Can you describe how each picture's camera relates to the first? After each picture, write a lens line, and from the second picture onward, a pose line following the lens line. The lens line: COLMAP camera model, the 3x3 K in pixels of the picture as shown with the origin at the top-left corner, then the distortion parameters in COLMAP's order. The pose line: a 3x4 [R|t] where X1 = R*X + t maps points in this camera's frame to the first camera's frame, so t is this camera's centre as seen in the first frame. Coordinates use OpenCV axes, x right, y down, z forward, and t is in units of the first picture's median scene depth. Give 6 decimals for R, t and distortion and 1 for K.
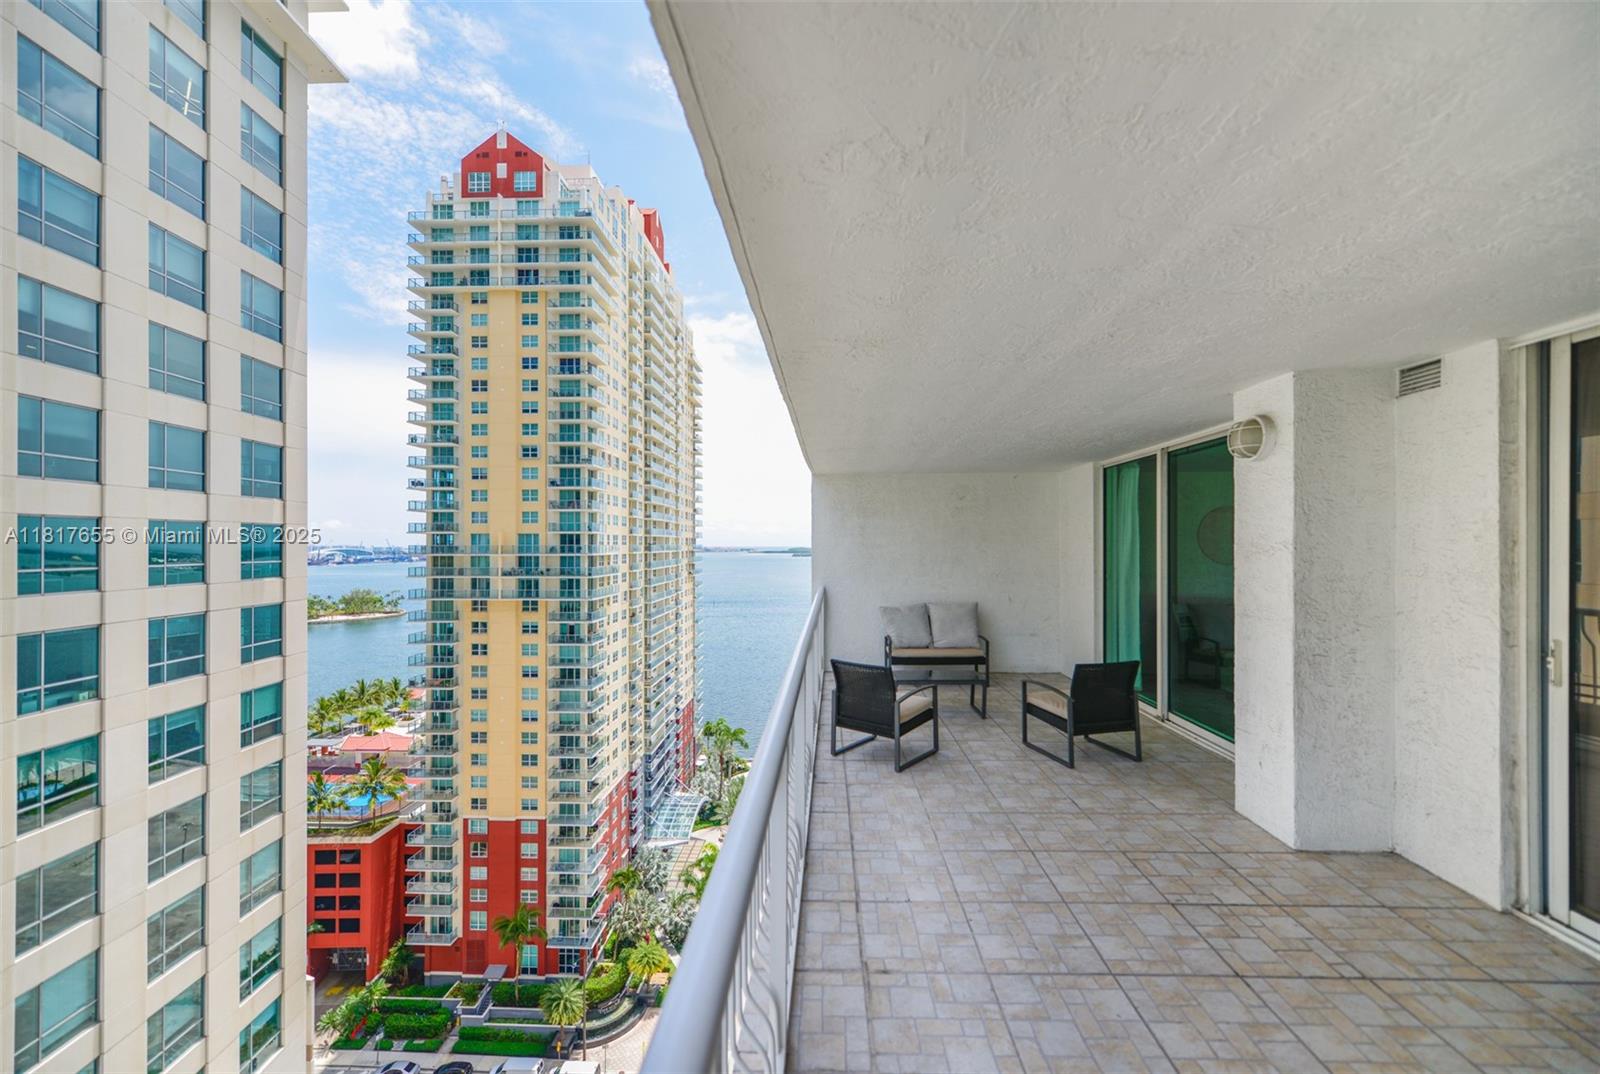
lens RADIAL K [[641.7, 0, 803.1], [0, 641.7, 541.1], [0, 0, 1]] dist [0.002484, 0.000138]
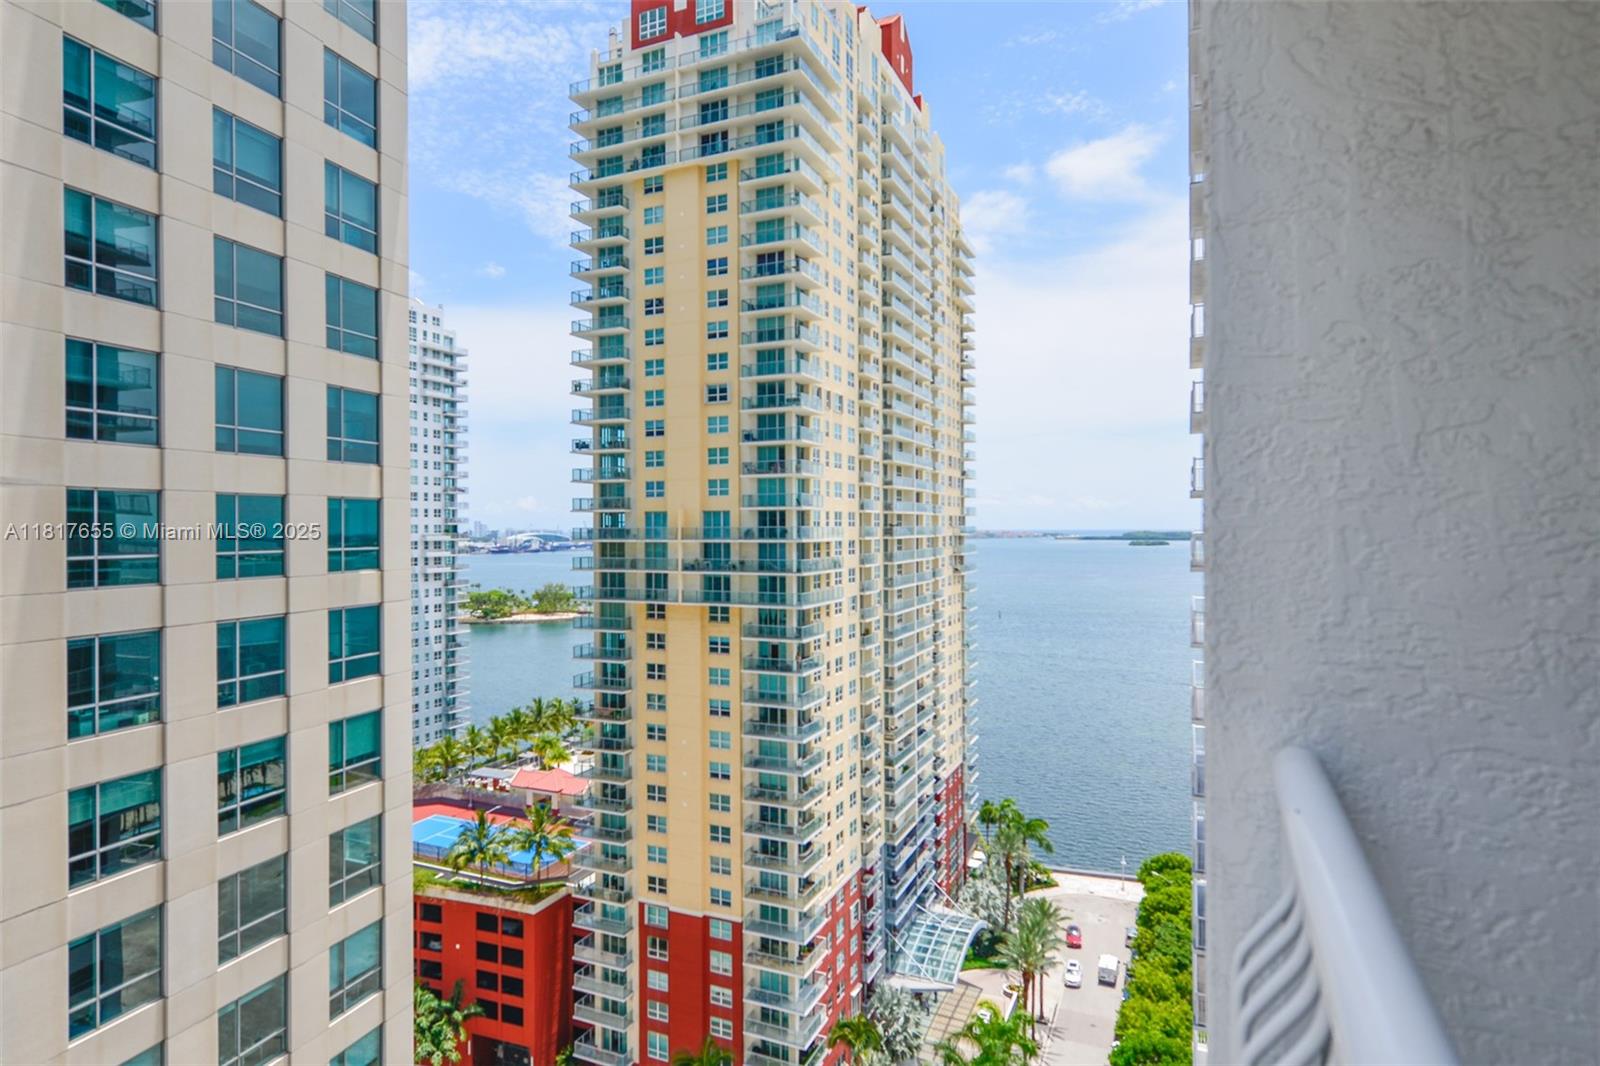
lens RADIAL K [[768.7, 0, 802.0], [0, 768.7, 529.9], [0, 0, 1]] dist [0.005924, -0.000153]
pose [[0.911464, -0.003420, -0.411365, 0.001764], [0.005178, 0.999982, 0.003160, 0.007304], [0.411347, -0.005010, 0.911465, 0.278141]]
